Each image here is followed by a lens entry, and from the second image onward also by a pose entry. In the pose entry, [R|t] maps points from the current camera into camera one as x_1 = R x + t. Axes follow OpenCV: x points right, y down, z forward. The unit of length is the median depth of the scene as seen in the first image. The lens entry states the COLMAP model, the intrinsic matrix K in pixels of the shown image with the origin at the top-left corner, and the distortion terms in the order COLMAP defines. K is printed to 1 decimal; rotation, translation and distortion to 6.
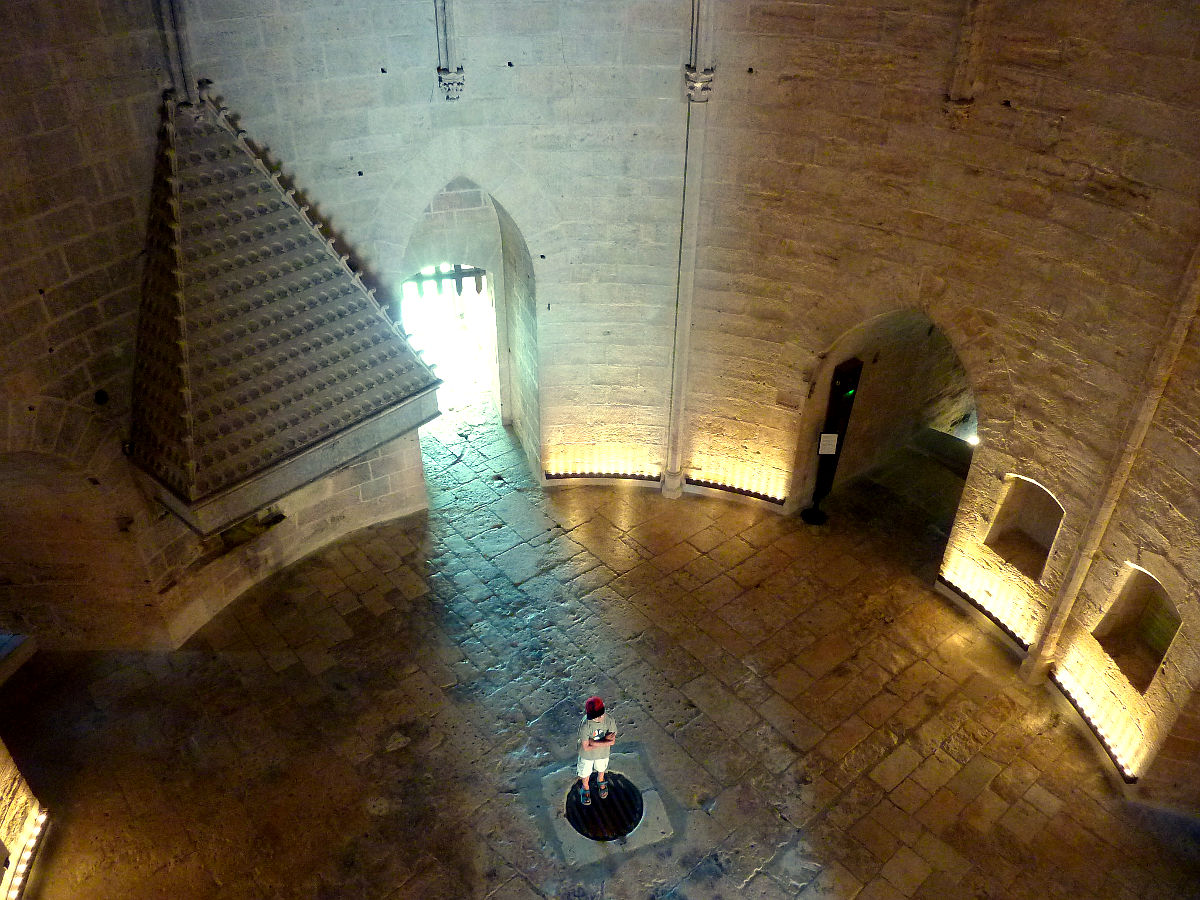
lens RADIAL K [[894.3, 0, 603.7], [0, 894.3, 450.3], [0, 0, 1]] dist [-0.024666, -0.008577]
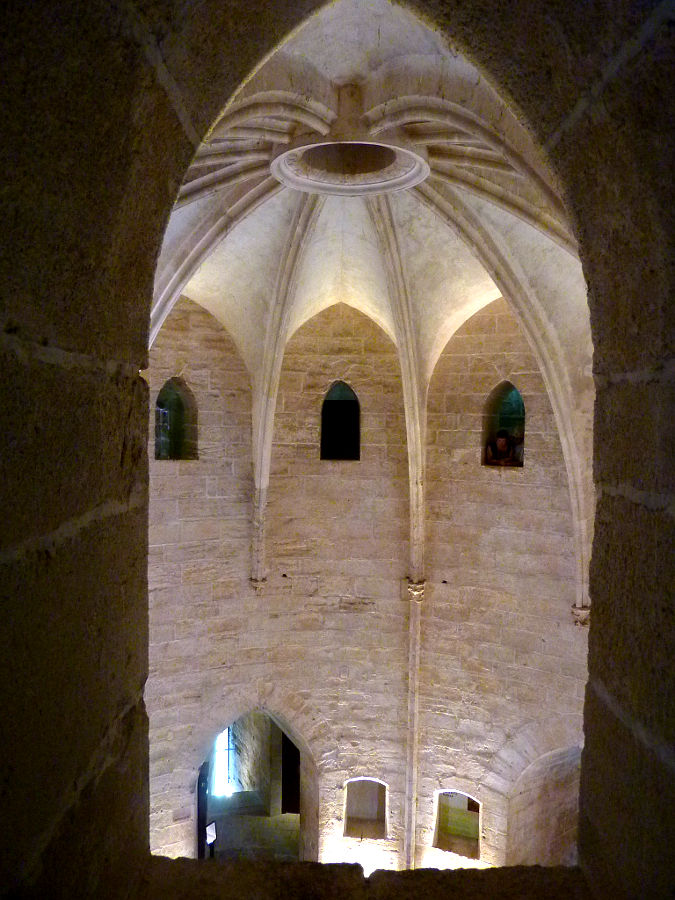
lens RADIAL K [[670.7, 0, 337.7], [0, 670.7, 449.6], [0, 0, 1]] dist [-0.024666, -0.008577]
pose [[0.548865, -0.042738, 0.834818, -0.554776], [0.464211, 0.846122, -0.261887, -0.180420], [-0.695166, 0.531273, 0.484246, 0.109846]]
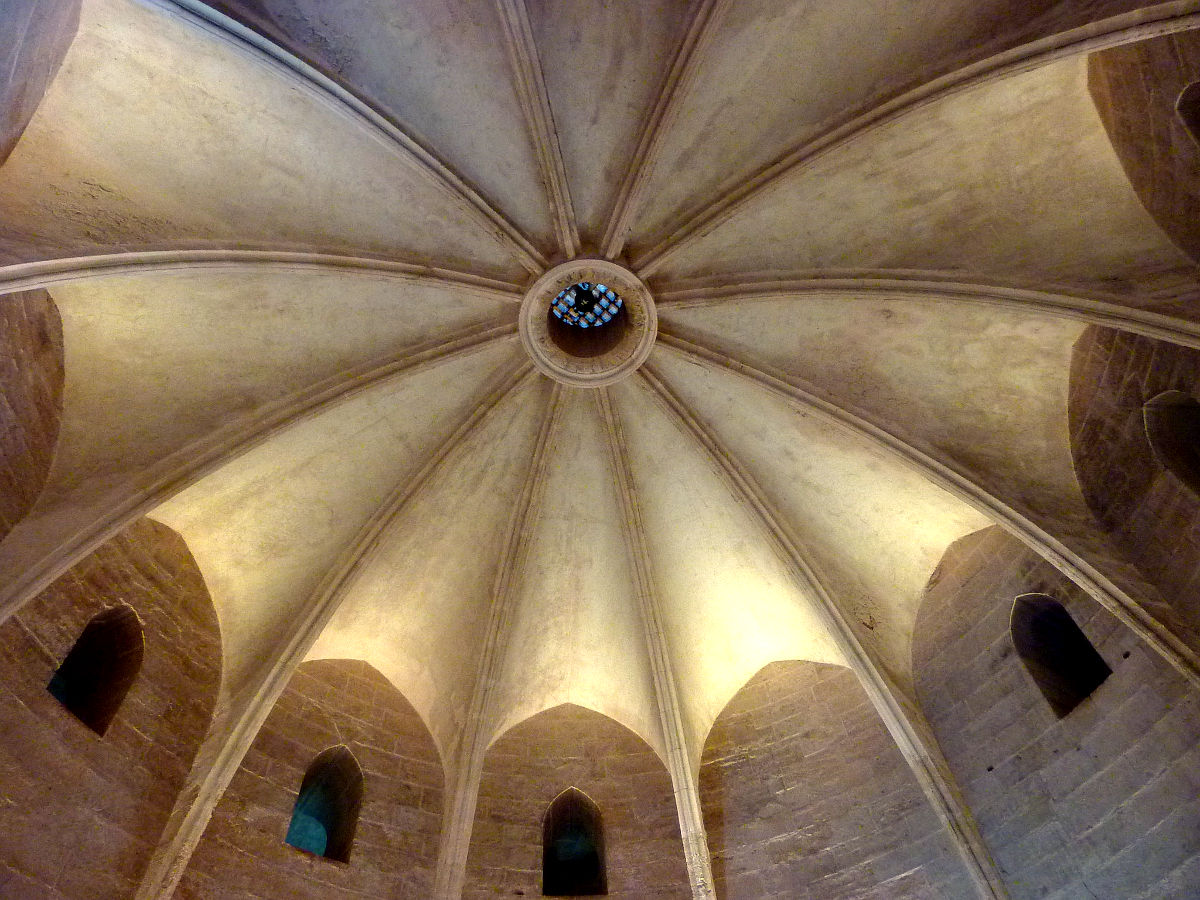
lens RADIAL K [[894.3, 0, 606.1], [0, 894.3, 451.8], [0, 0, 1]] dist [-0.024666, -0.008577]
pose [[-0.501943, 0.755480, 0.421073, -0.313390], [0.526394, 0.653138, -0.544353, 0.069764], [-0.686267, -0.051584, -0.725518, 0.982784]]
